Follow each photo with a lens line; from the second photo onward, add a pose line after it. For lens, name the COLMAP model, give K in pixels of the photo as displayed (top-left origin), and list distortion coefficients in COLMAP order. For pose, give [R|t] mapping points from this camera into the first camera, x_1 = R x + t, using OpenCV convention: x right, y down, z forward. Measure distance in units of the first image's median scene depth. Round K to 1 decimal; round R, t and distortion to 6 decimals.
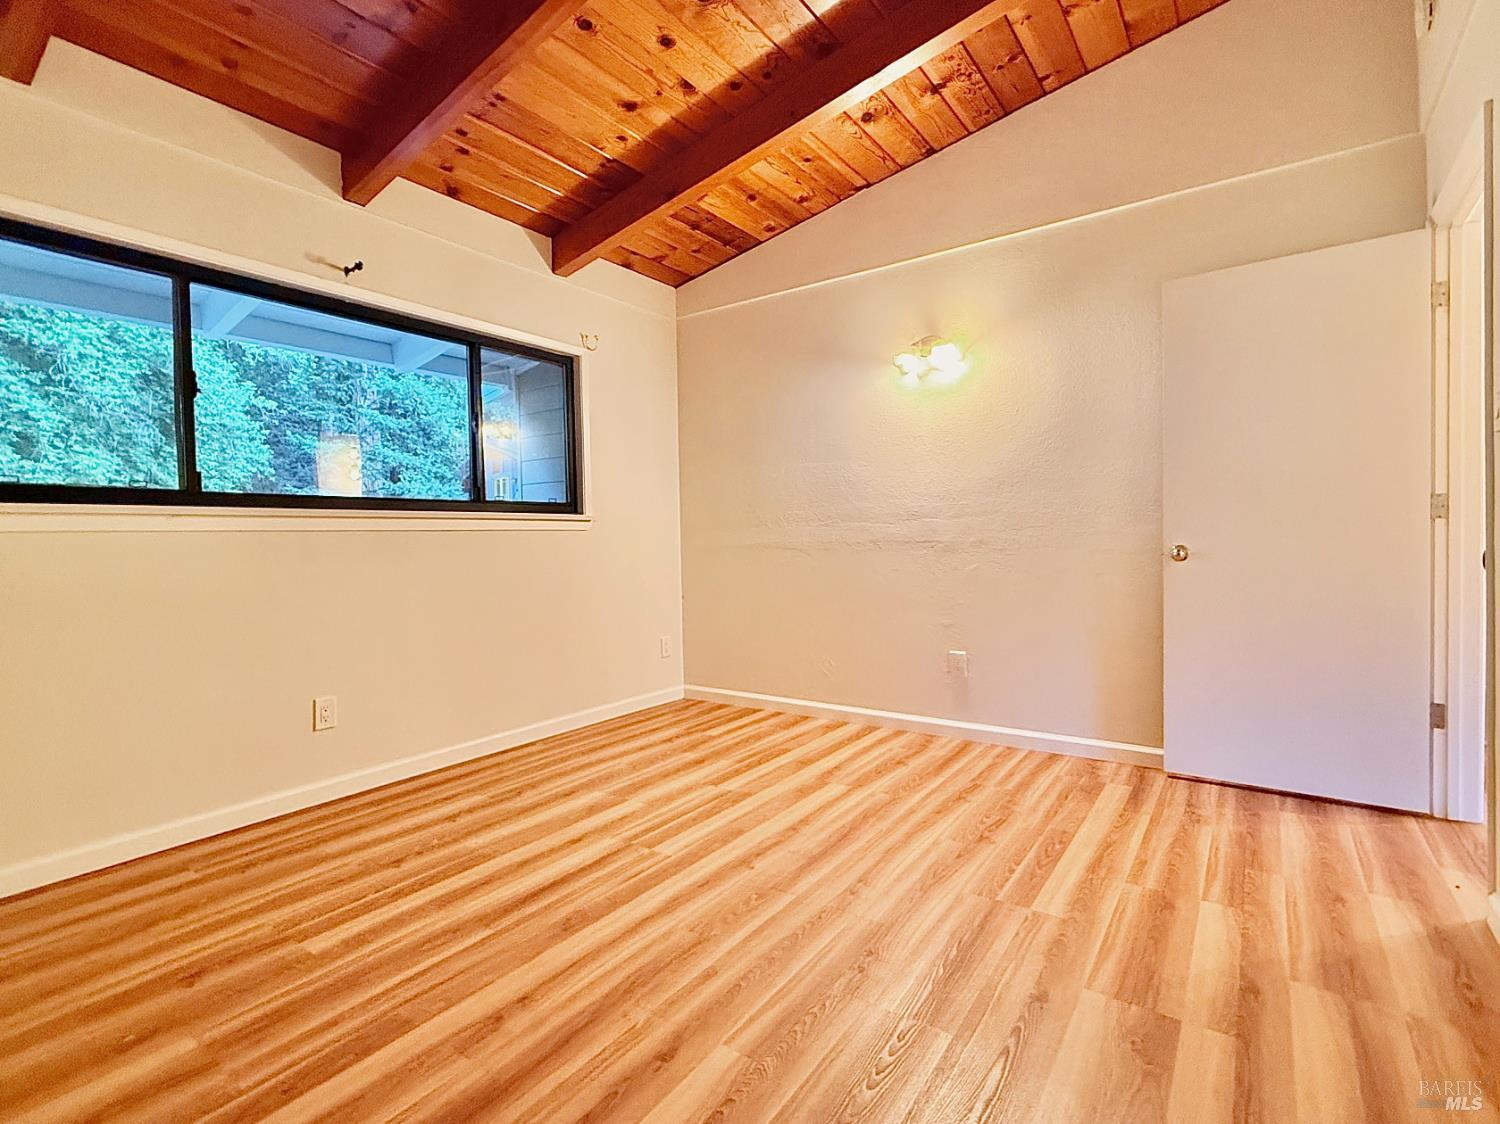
lens RADIAL K [[714.8, 0, 752.6], [0, 714.8, 551.0], [0, 0, 1]] dist [0.004364, 0.000454]
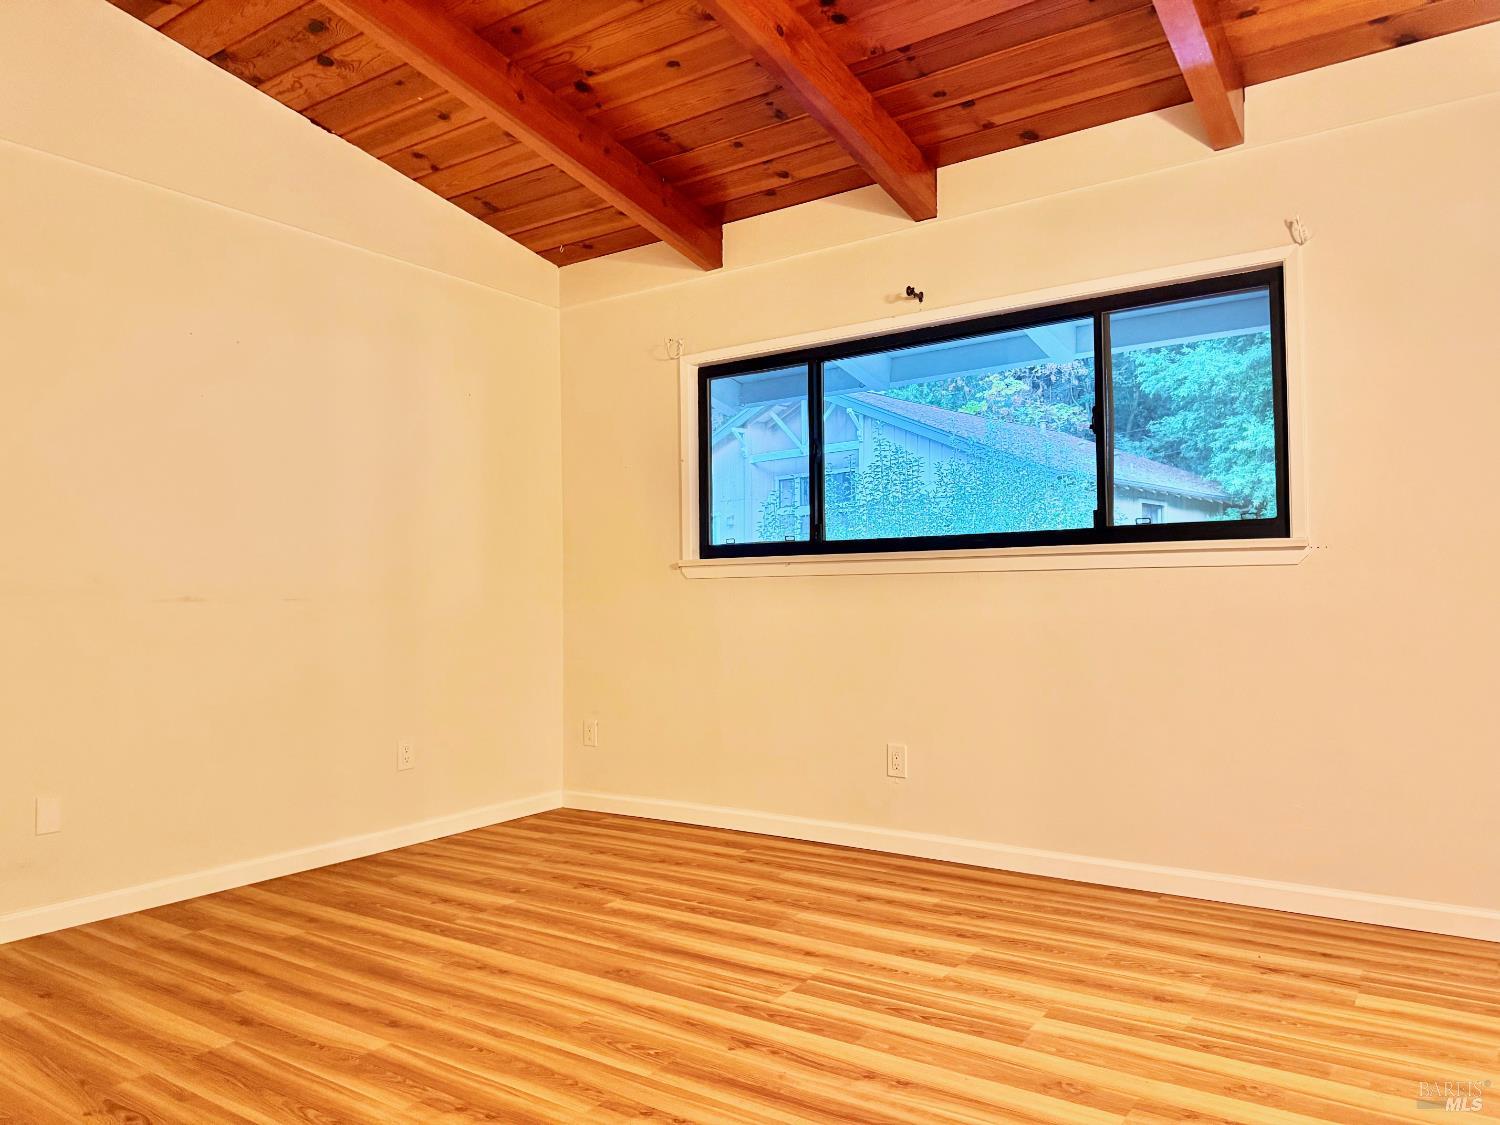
lens RADIAL K [[1042.0, 0, 742.4], [0, 1042.0, 575.1], [0, 0, 1]] dist [0.046036, -0.061699]
pose [[0.023126, 0.004578, -0.999722, 0.920479], [-0.005316, 0.999976, 0.004456, -0.036371], [0.999718, 0.005211, 0.023149, 0.853242]]
